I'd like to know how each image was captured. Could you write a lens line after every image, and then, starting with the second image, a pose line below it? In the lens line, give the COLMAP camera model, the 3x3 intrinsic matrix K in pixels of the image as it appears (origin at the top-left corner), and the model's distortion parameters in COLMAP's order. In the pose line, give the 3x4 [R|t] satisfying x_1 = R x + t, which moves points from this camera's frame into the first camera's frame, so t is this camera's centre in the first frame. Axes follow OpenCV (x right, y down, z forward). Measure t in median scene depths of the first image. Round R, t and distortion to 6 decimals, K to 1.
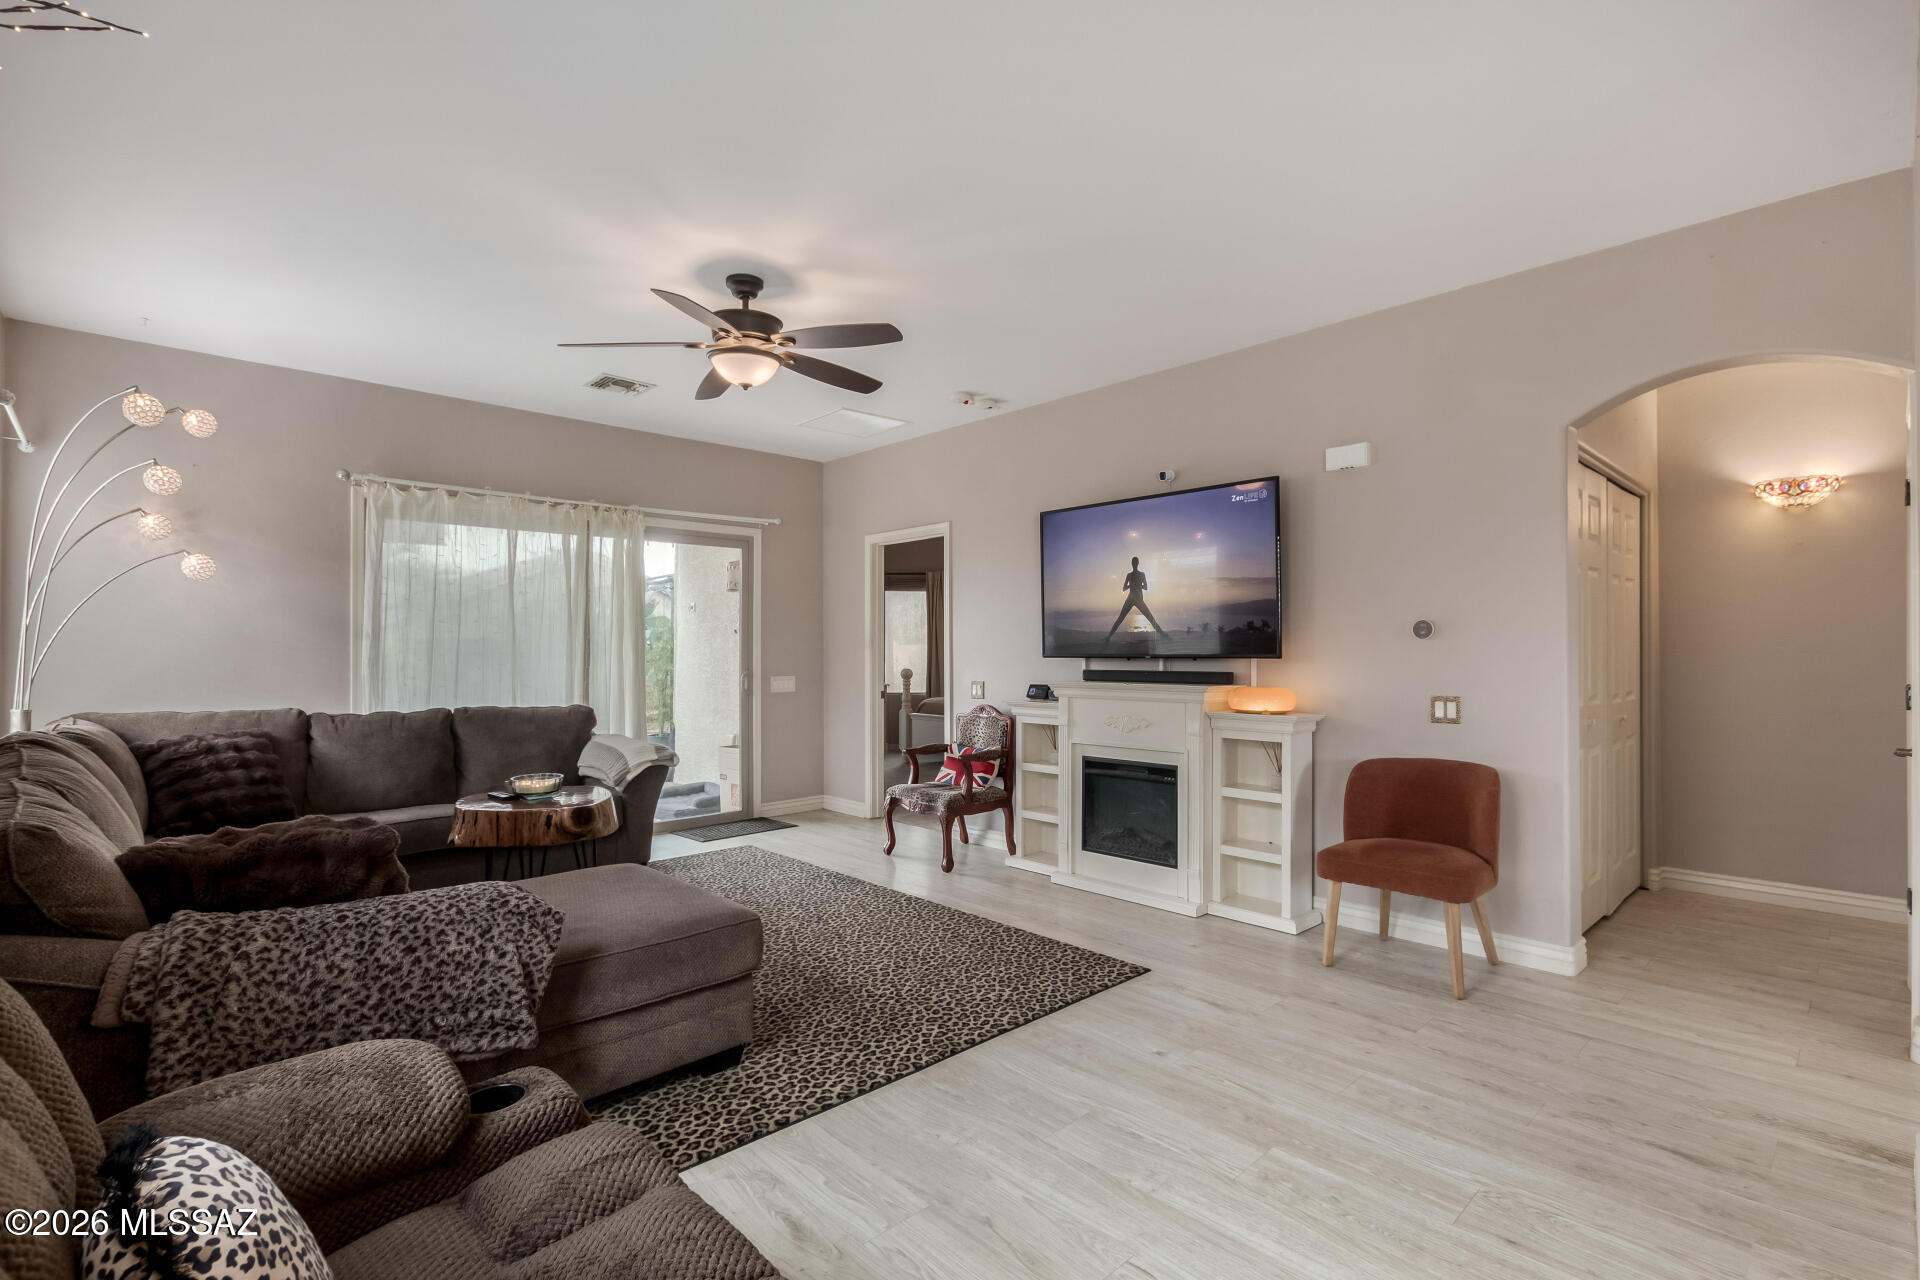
lens RADIAL K [[877.2, 0, 959.8], [0, 877.2, 647.7], [0, 0, 1]] dist [0.003218, -0.002834]
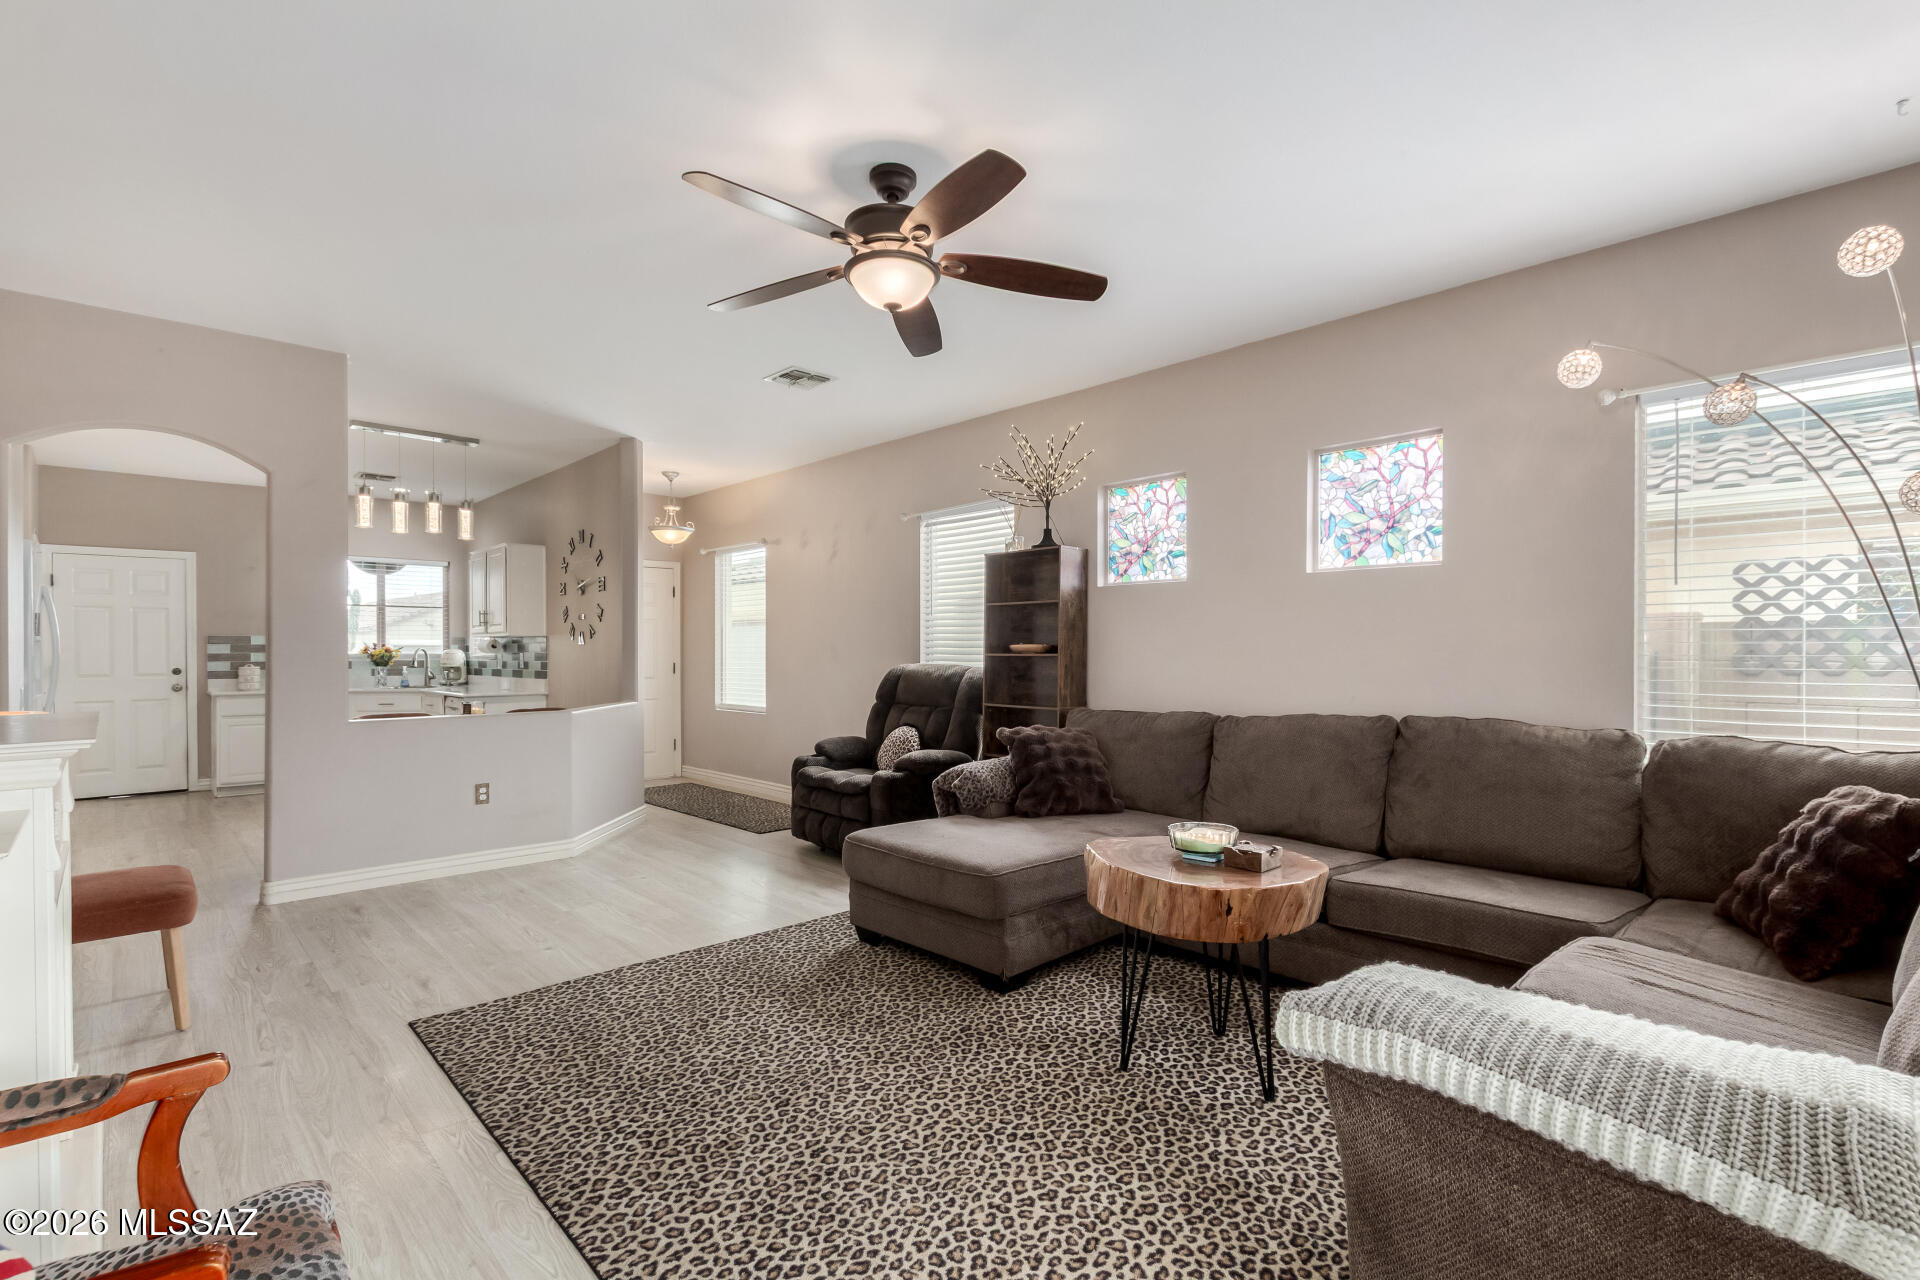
lens RADIAL K [[877.2, 0, 977.6], [0, 877.2, 652.7], [0, 0, 1]] dist [0.003218, -0.002834]
pose [[-0.999612, 0.003032, -0.027675, -0.275173], [0.003093, 0.999993, -0.002161, 0.008768], [0.027668, -0.002246, -0.999615, 1.644055]]
